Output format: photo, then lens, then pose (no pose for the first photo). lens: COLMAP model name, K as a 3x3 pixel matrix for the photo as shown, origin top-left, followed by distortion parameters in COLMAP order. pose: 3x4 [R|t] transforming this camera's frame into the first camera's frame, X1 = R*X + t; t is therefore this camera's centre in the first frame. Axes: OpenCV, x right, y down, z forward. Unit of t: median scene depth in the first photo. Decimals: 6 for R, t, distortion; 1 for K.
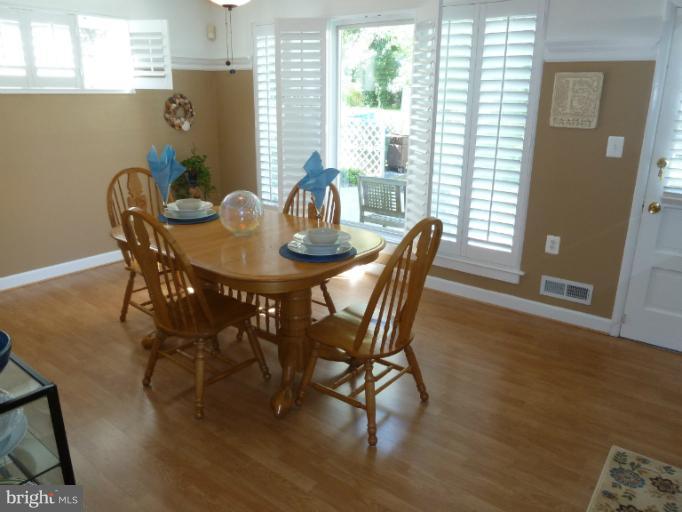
lens RADIAL K [[508.3, 0, 340.3], [0, 508.3, 252.8], [0, 0, 1]] dist [-0.041910, 0.002073]
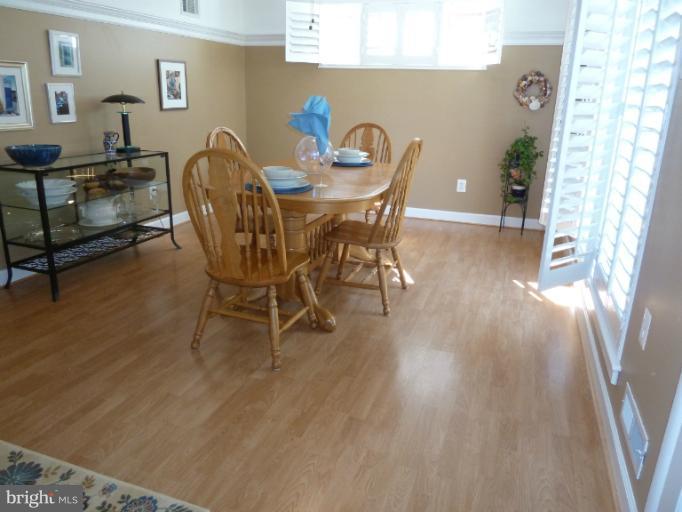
lens RADIAL K [[508.3, 0, 340.3], [0, 508.3, 252.8], [0, 0, 1]] dist [-0.041910, 0.002073]
pose [[0.304640, 0.276369, -0.911490, 0.534361], [-0.302248, 0.935566, 0.182651, -0.056179], [0.903239, 0.219854, 0.368543, 0.396360]]
